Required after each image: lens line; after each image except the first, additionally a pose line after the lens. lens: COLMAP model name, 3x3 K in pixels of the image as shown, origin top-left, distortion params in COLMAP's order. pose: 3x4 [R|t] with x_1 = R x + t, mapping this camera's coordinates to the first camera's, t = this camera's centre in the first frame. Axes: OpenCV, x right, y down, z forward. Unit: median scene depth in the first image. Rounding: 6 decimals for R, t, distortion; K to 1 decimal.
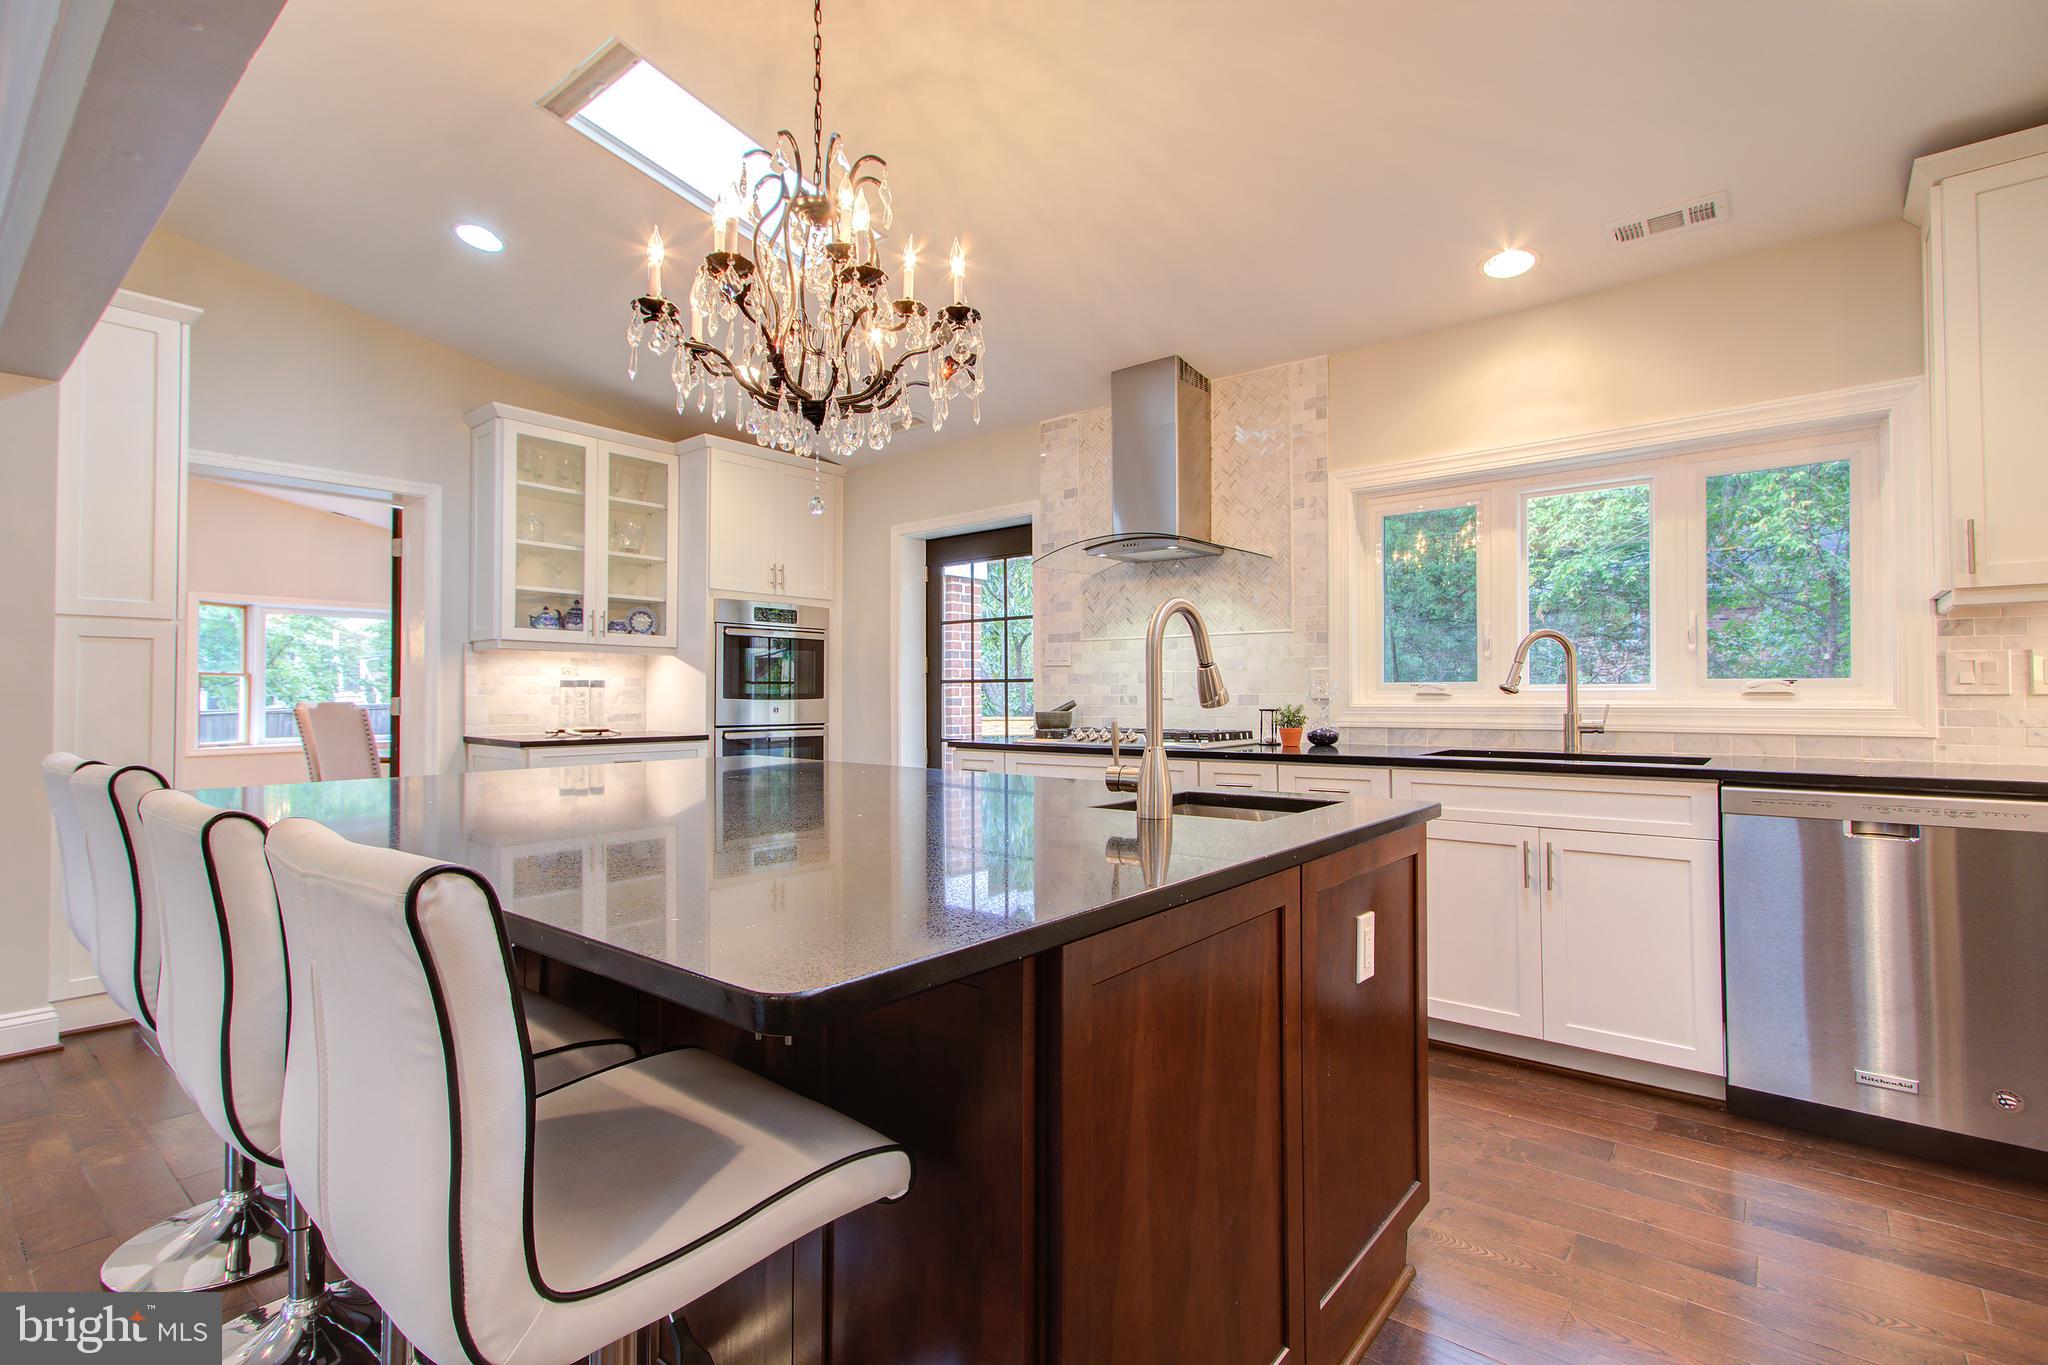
lens RADIAL K [[944.4, 0, 1023.8], [0, 944.4, 687.9], [0, 0, 1]] dist [-0.051604, 0.058509]
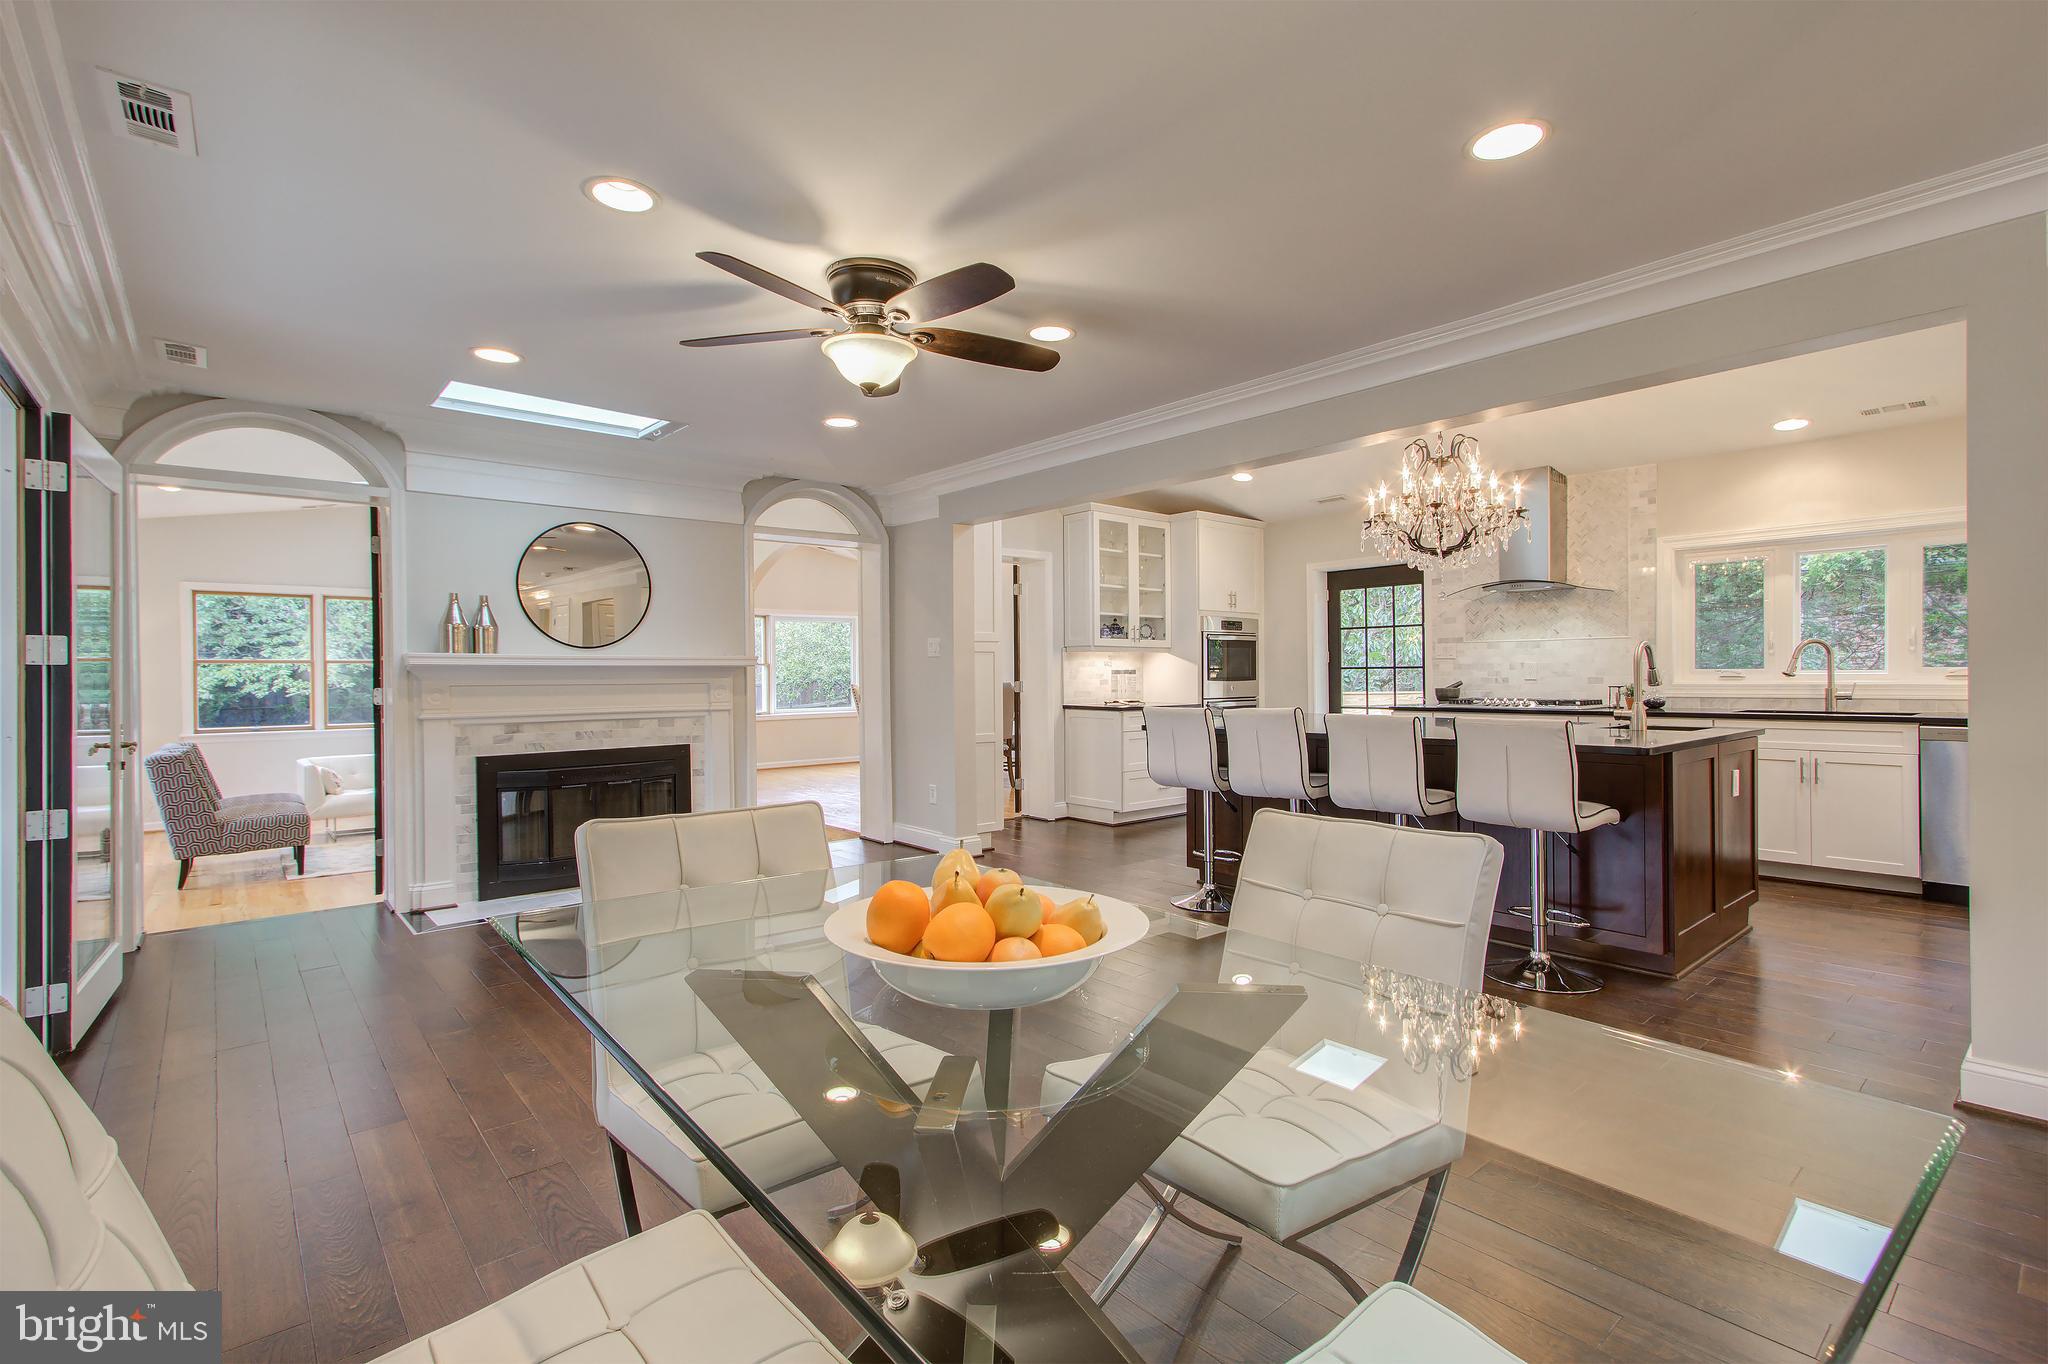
lens RADIAL K [[940.5, 0, 1028.9], [0, 940.5, 682.8], [0, 0, 1]] dist [0.006187, 0.000229]
pose [[0.985607, -0.003971, -0.169009, -0.395150], [0.007024, 0.999823, 0.017466, -0.015986], [0.168910, -0.018401, 0.985460, -0.662803]]
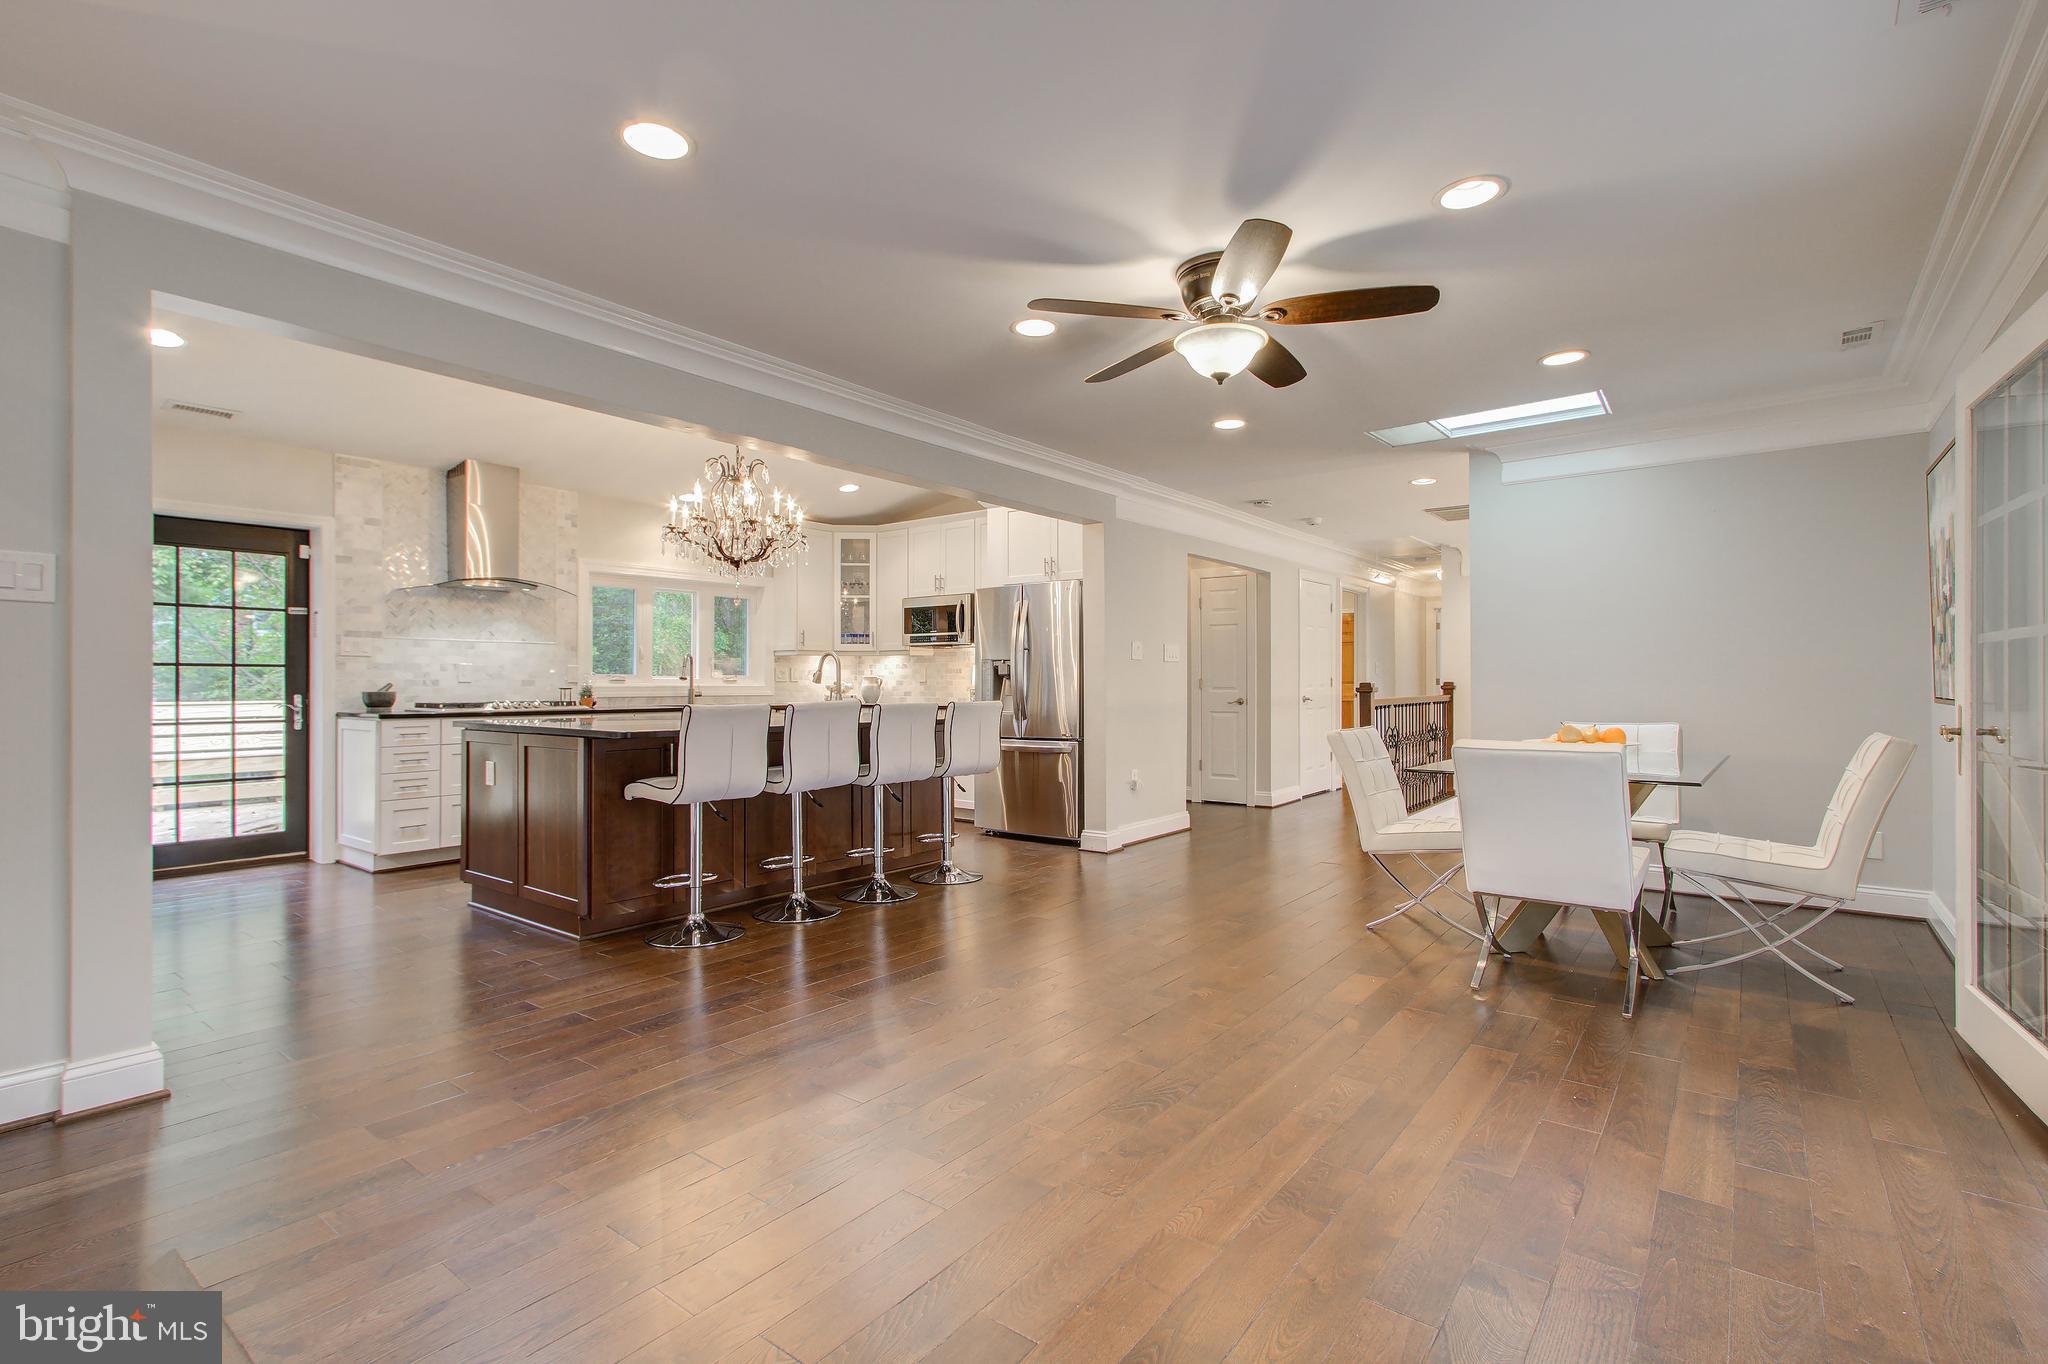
lens RADIAL K [[940.5, 0, 1028.9], [0, 940.5, 682.8], [0, 0, 1]] dist [0.006187, 0.000229]
pose [[-0.025337, 0.005518, 0.999664, -1.312640], [-0.006097, 0.999965, -0.005674, 0.015028], [-0.999660, -0.006239, -0.025303, 0.145234]]
